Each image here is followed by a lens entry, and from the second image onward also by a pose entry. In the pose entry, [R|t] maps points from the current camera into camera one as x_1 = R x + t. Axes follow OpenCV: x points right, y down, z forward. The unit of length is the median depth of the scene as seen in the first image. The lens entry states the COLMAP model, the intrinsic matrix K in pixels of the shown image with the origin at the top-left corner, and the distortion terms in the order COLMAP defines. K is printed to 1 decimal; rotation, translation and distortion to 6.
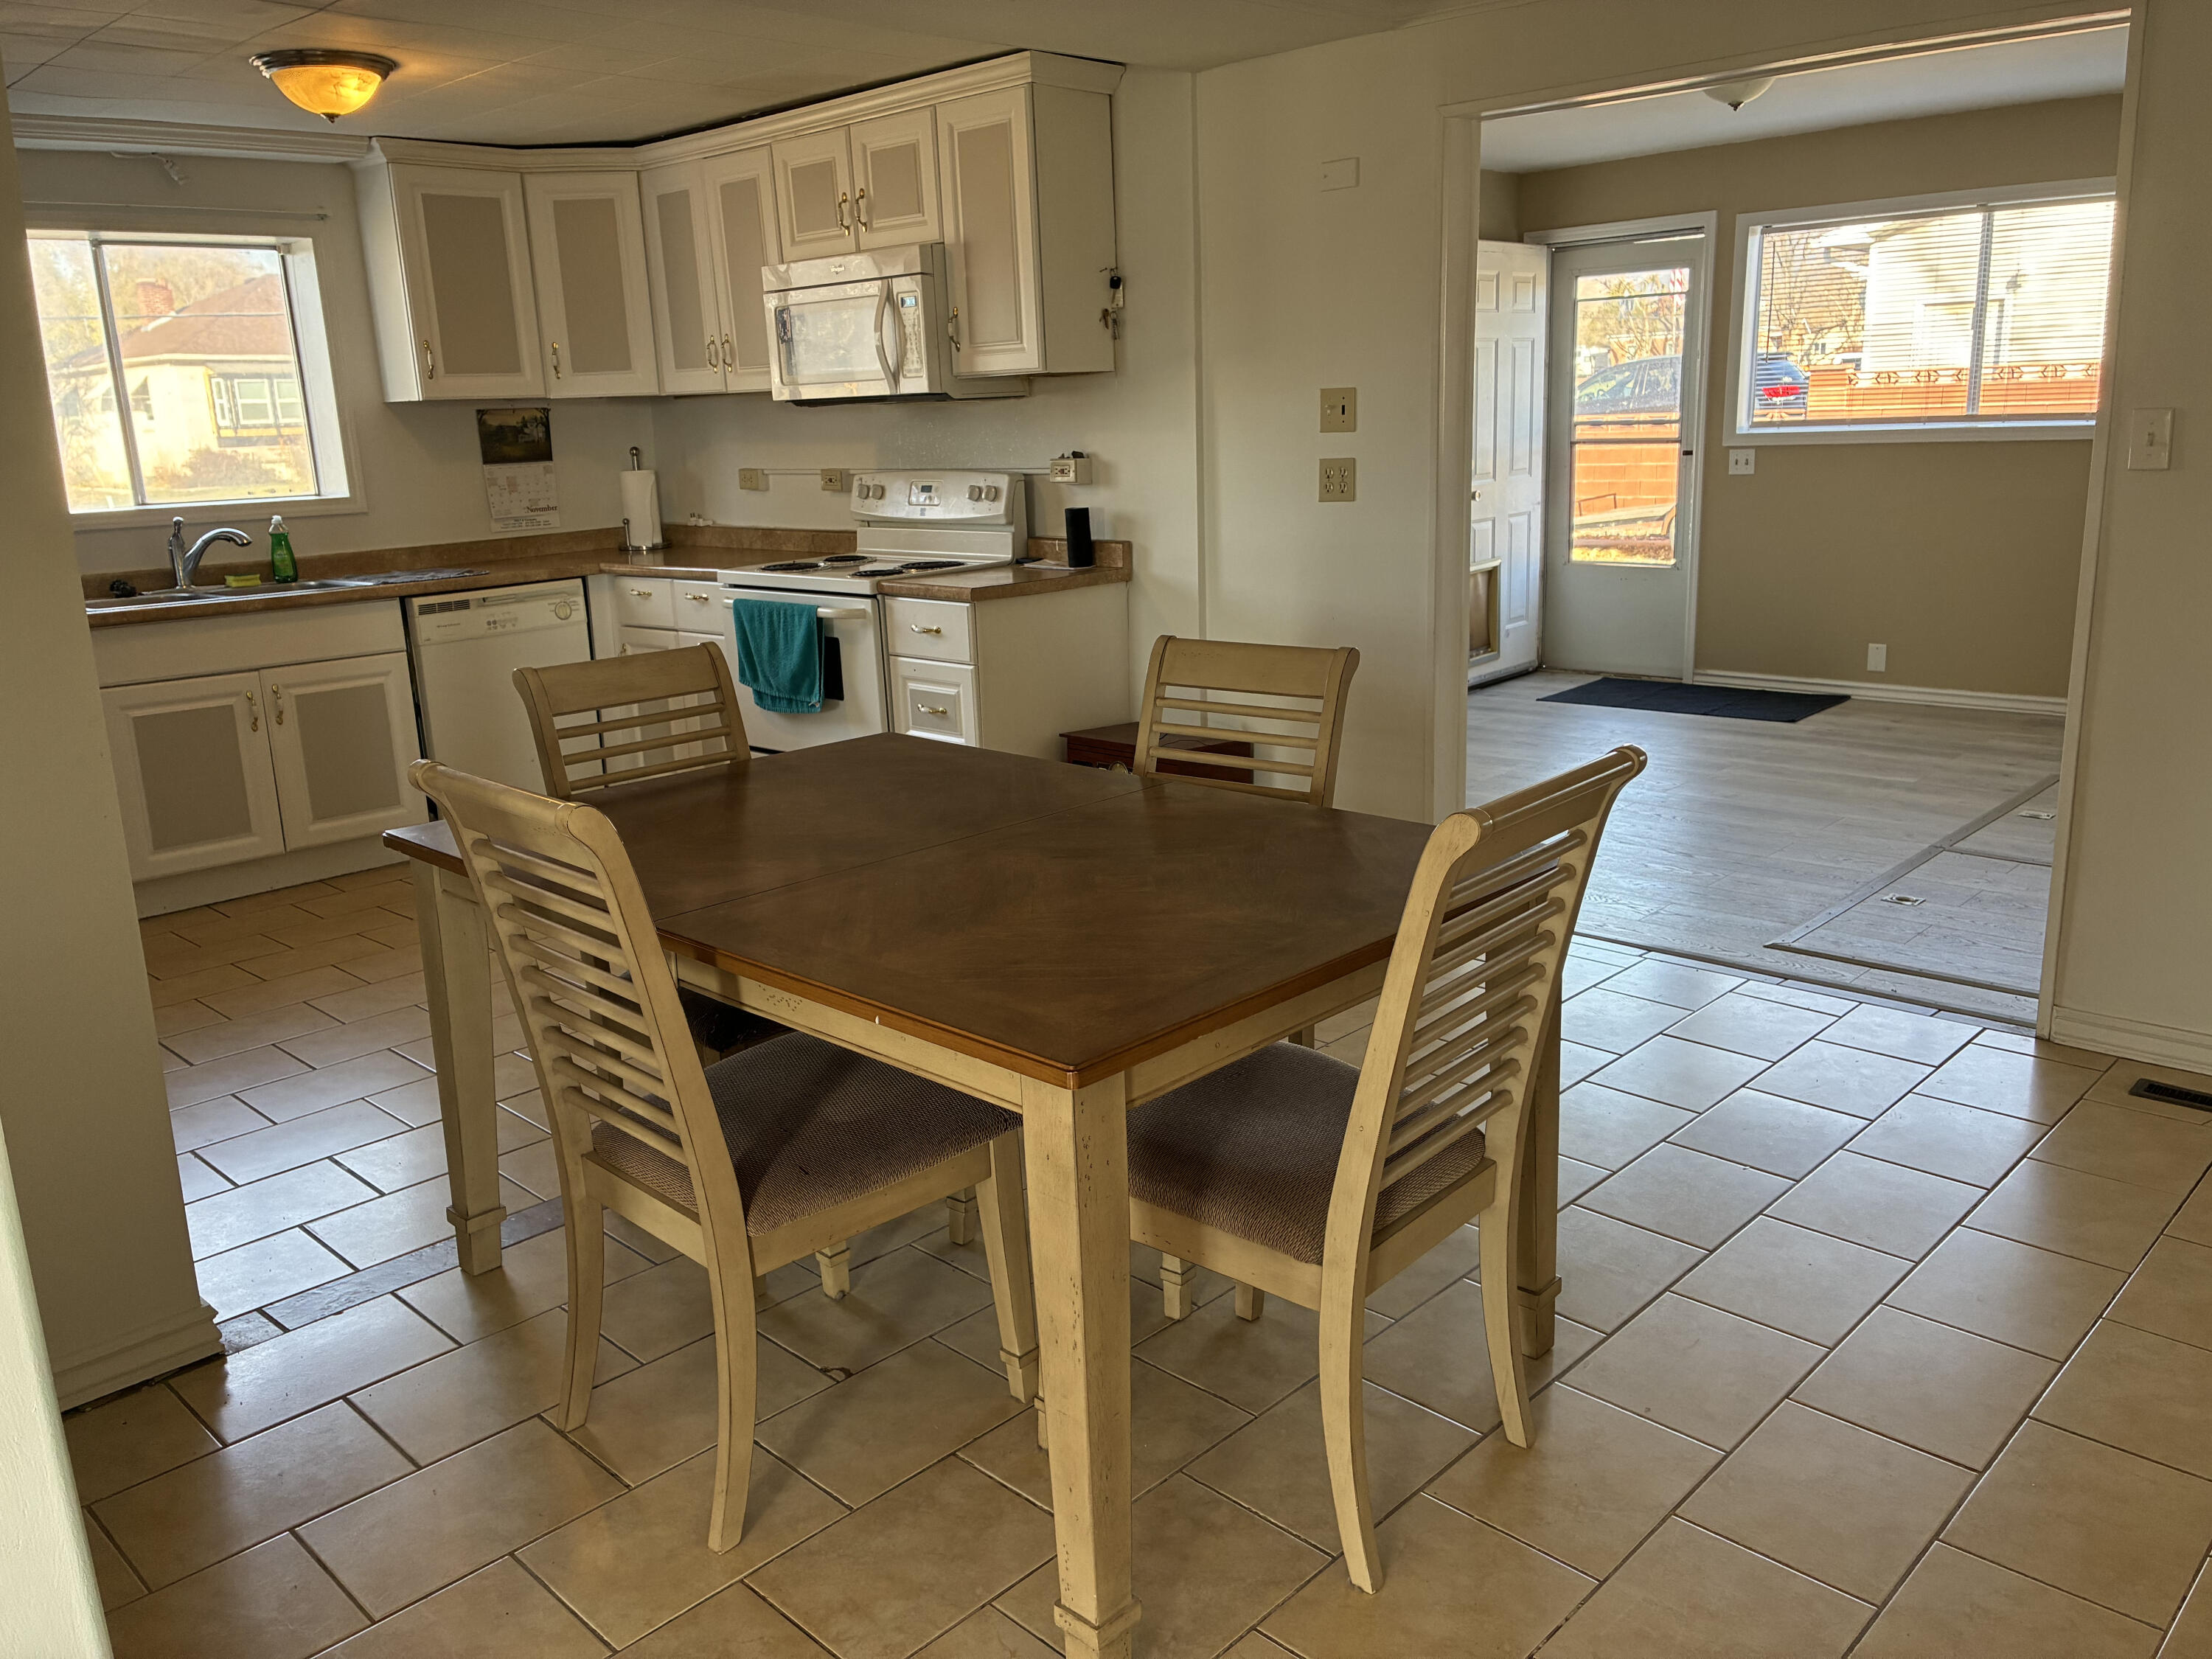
lens RADIAL K [[1669.0, 0, 1104.6], [0, 1669.0, 815.9], [0, 0, 1]] dist [0.042128, -0.042107]
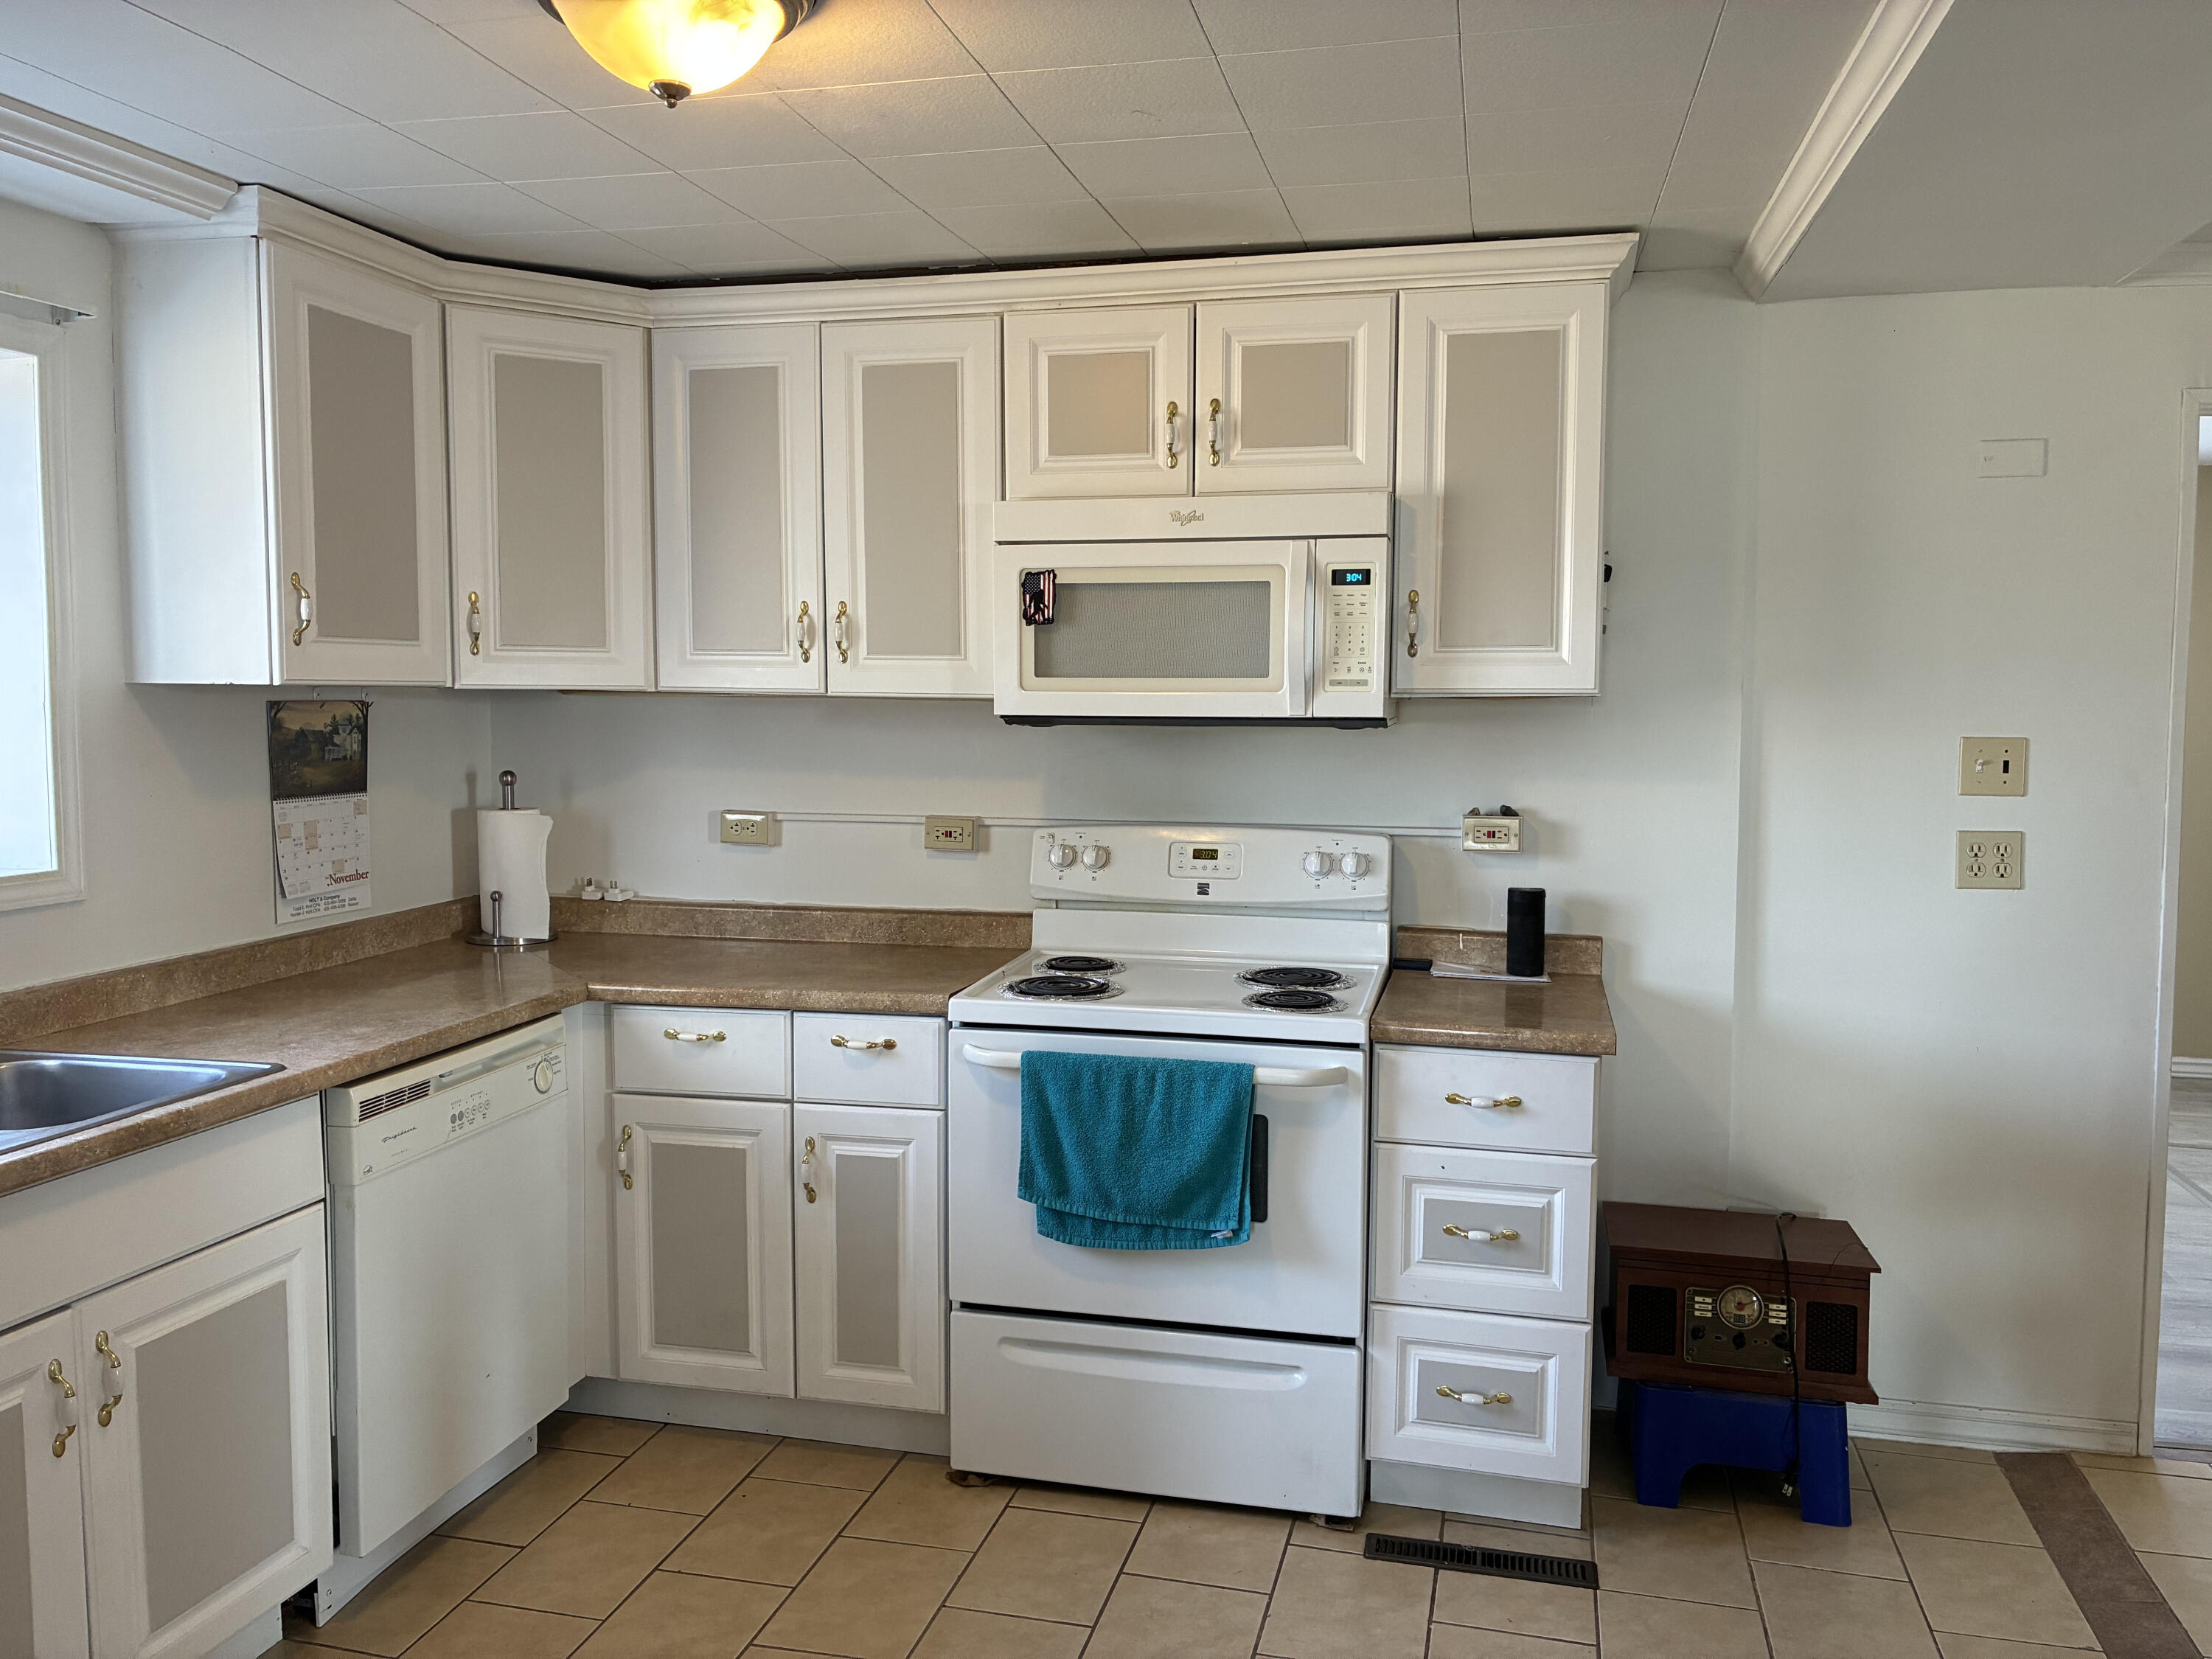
lens RADIAL K [[1669.0, 0, 1104.6], [0, 1669.0, 815.9], [0, 0, 1]] dist [0.042128, -0.042107]
pose [[0.868920, 0.007705, 0.494892, -0.459176], [0.078844, 0.984956, -0.153768, -0.114546], [-0.488632, 0.172631, 0.855241, 0.467620]]
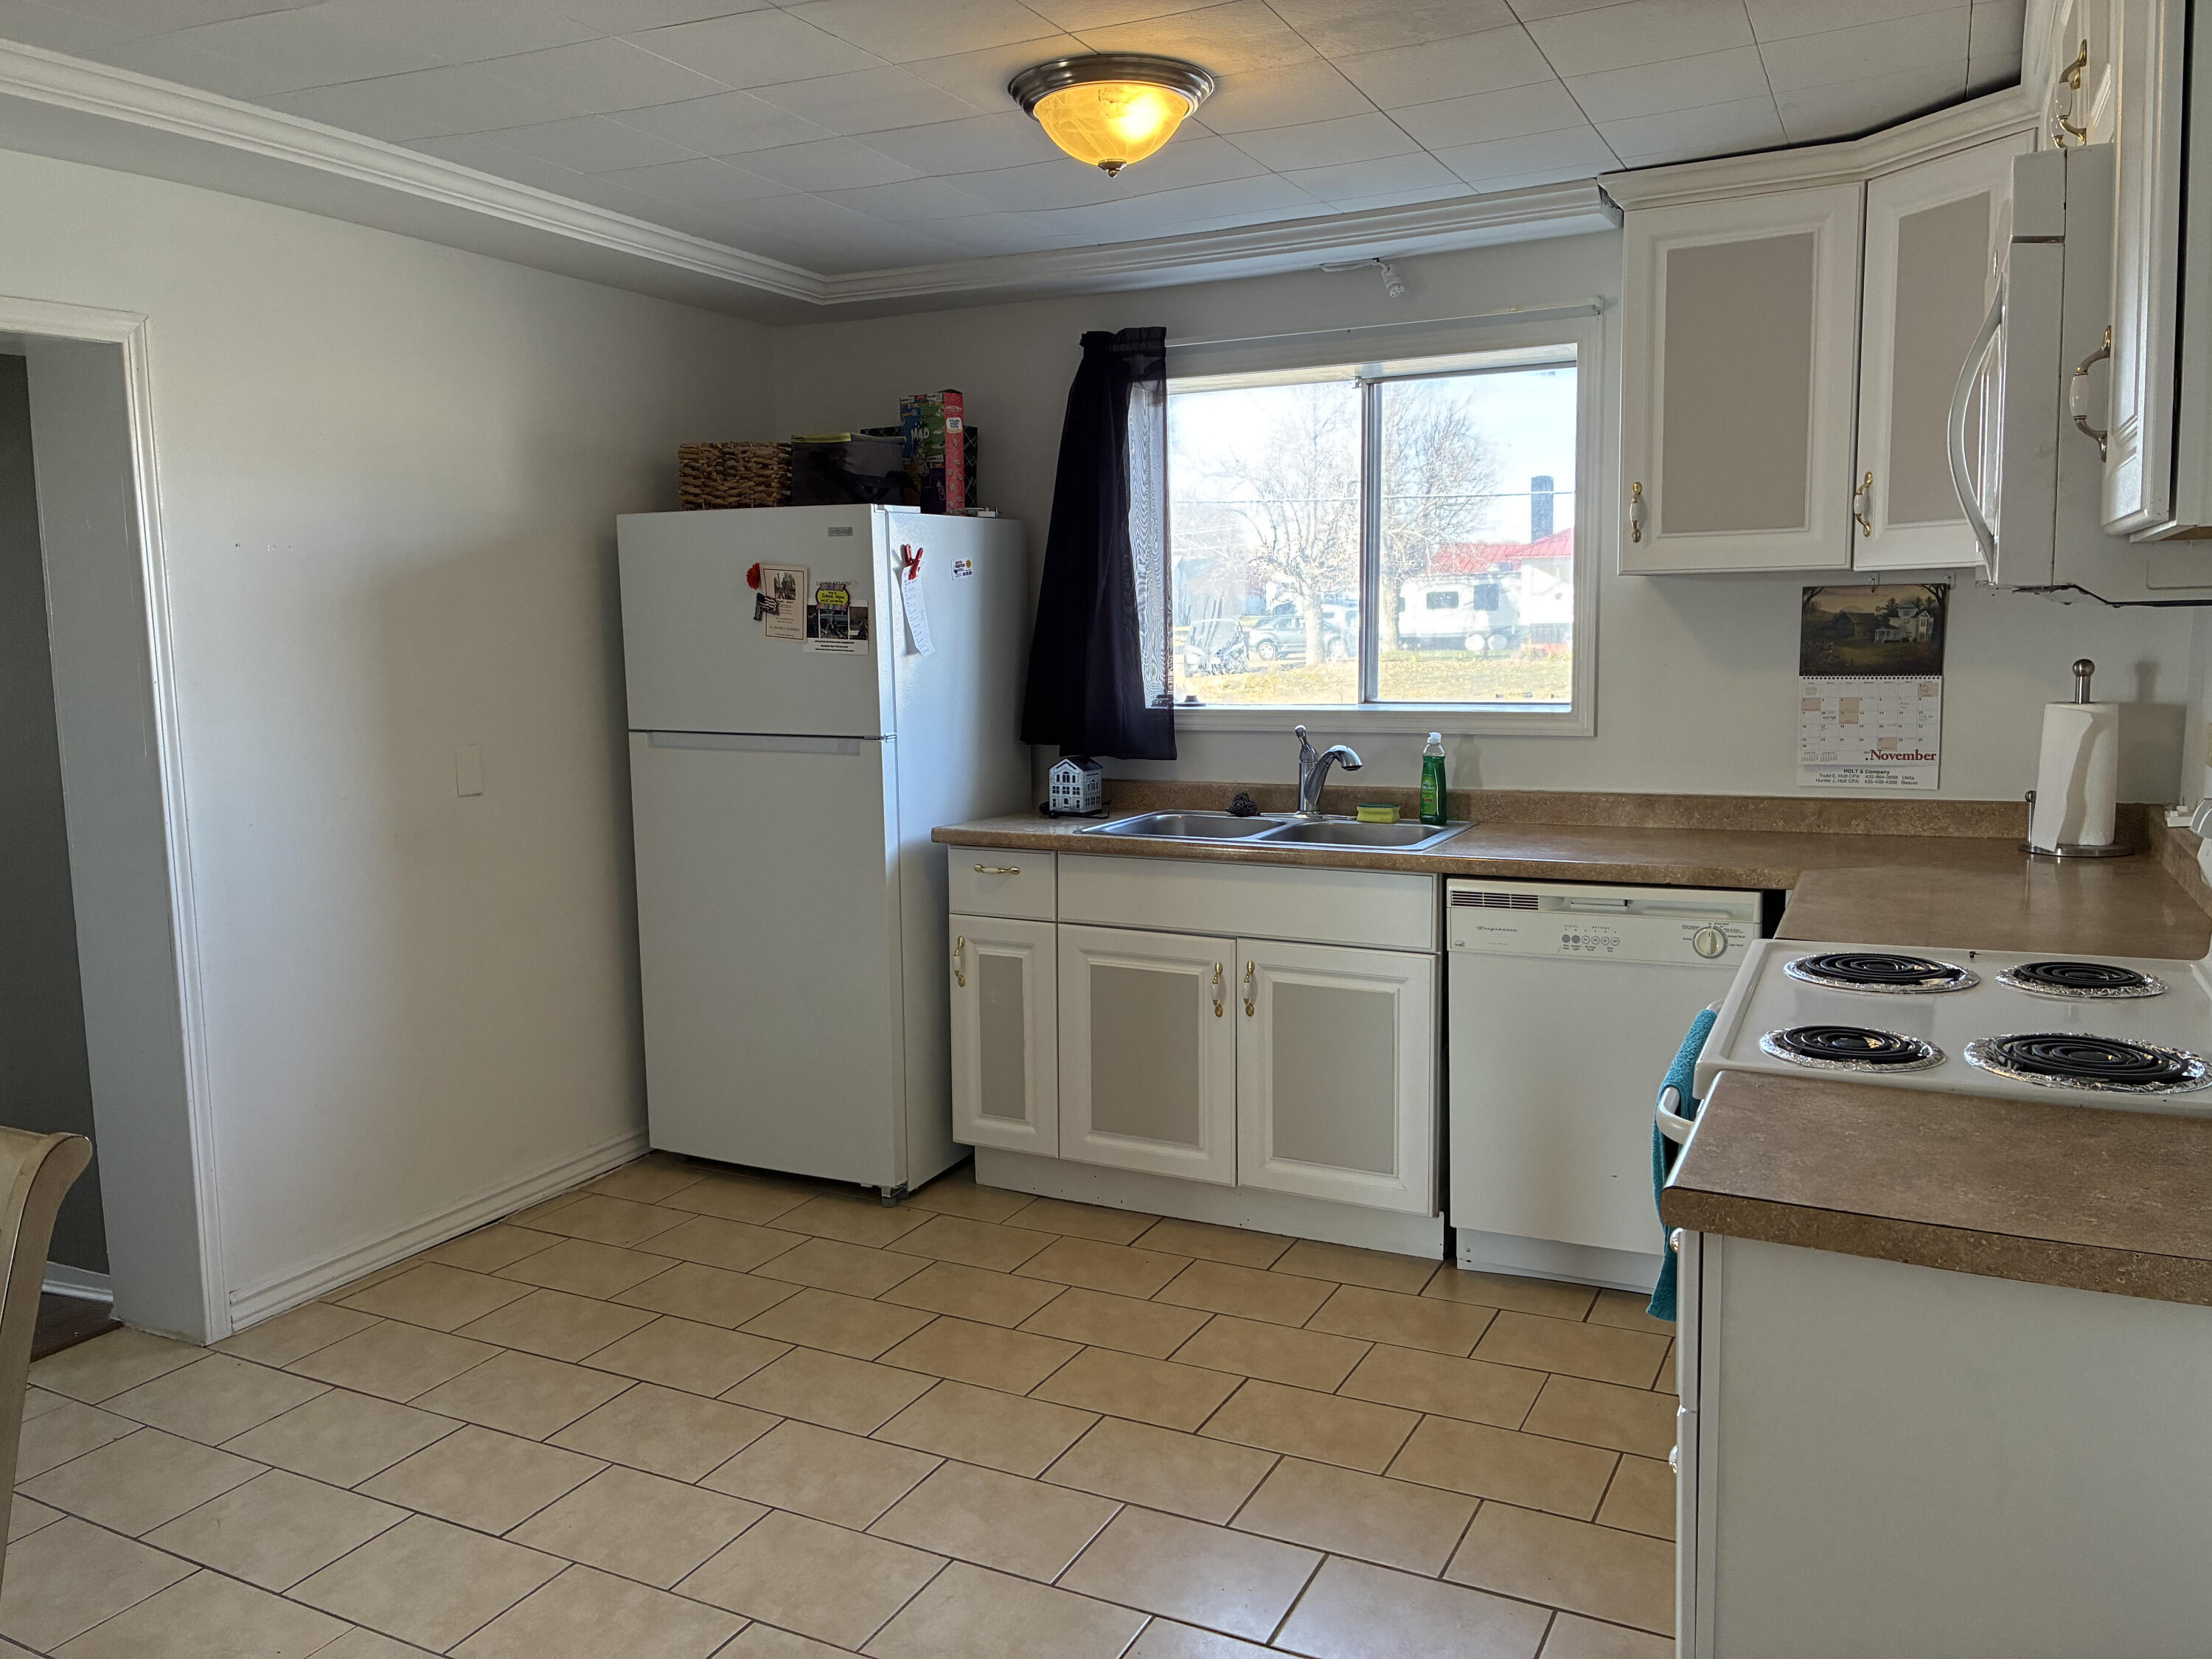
lens RADIAL K [[1669.0, 0, 1104.6], [0, 1669.0, 815.9], [0, 0, 1]] dist [0.042128, -0.042107]
pose [[0.295736, 0.149764, -0.943457, 0.152536], [-0.220462, 0.971673, 0.085137, -0.177404], [0.929482, 0.182818, 0.320376, 0.660405]]
